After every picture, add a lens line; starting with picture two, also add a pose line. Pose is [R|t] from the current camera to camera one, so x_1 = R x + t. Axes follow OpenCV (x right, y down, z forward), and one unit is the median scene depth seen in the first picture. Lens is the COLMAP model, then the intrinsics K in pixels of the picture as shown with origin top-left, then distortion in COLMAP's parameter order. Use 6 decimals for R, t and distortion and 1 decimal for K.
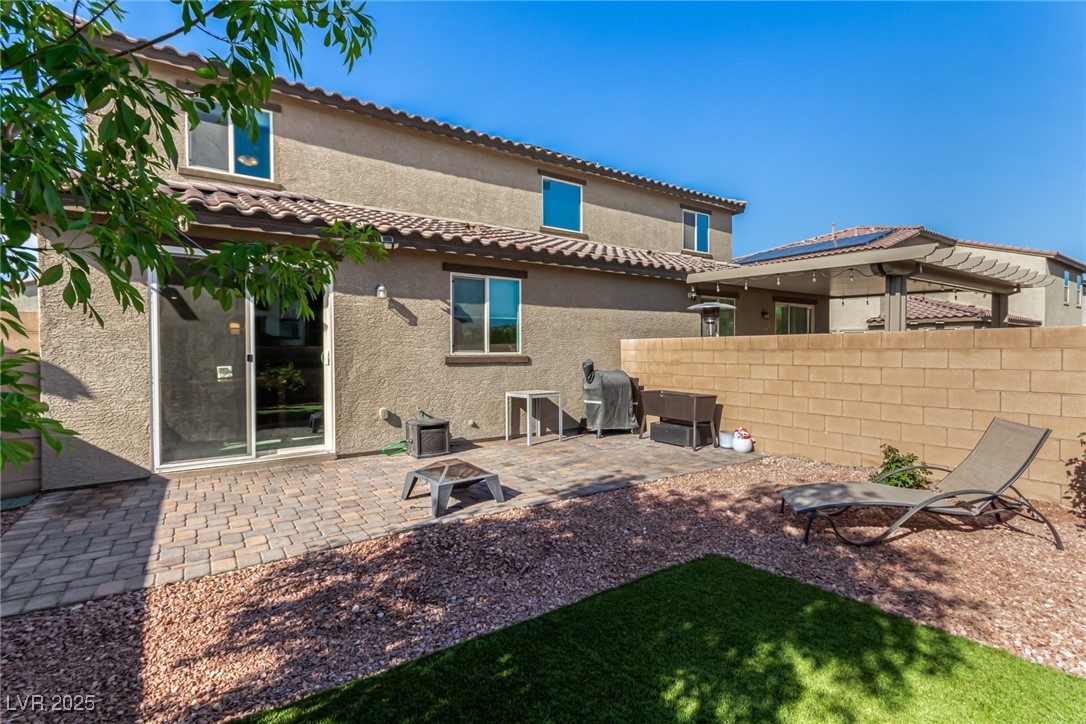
lens RADIAL K [[499.1, 0, 548.4], [0, 499.1, 362.4], [0, 0, 1]] dist [0.017261, -0.000367]
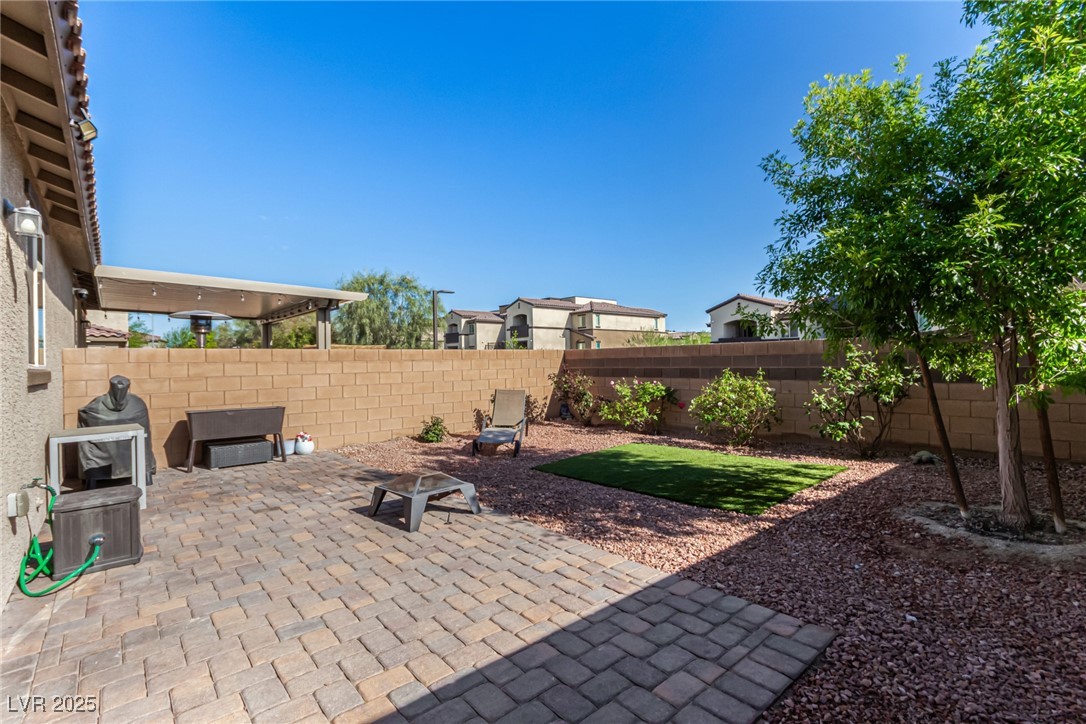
lens RADIAL K [[499.1, 0, 549.4], [0, 499.1, 361.0], [0, 0, 1]] dist [0.017261, -0.000367]
pose [[-0.114850, 0.011507, 0.993316, -0.732312], [0.041137, 0.999130, -0.006818, 0.003821], [-0.992531, 0.040079, -0.115223, 0.552666]]
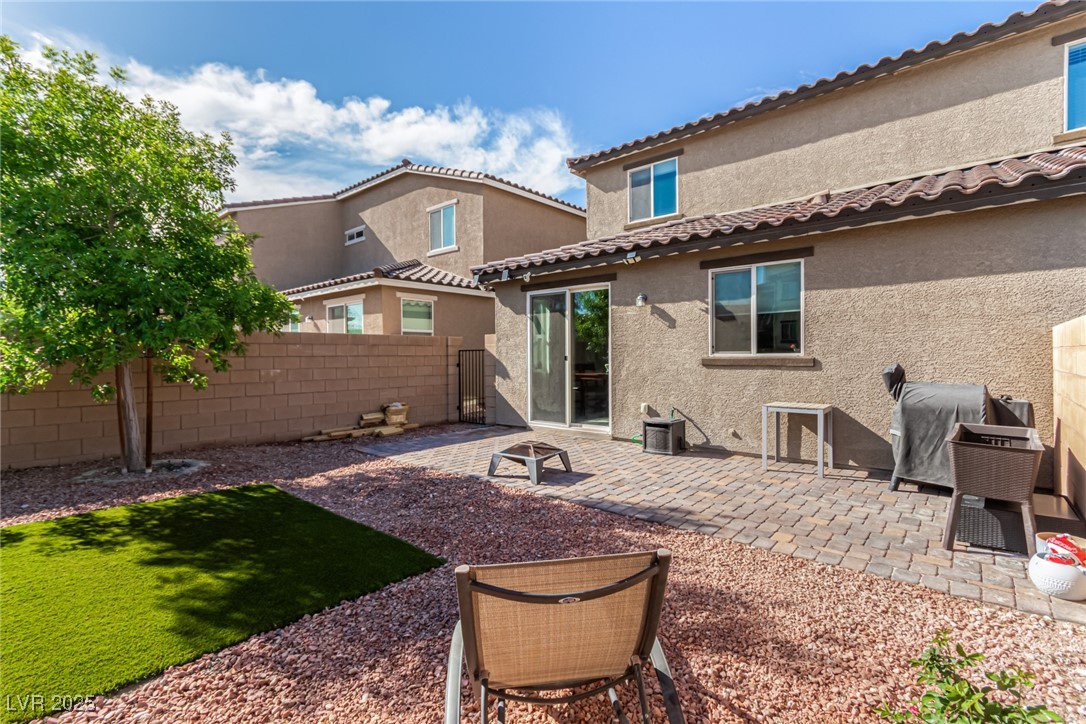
lens RADIAL K [[499.1, 0, 541.3], [0, 499.1, 356.1], [0, 0, 1]] dist [0.017261, -0.000367]
pose [[0.270258, 0.003288, -0.962782, 0.639724], [-0.012640, 0.999920, -0.000133, -0.011115], [0.962705, 0.012205, 0.270278, 0.435664]]
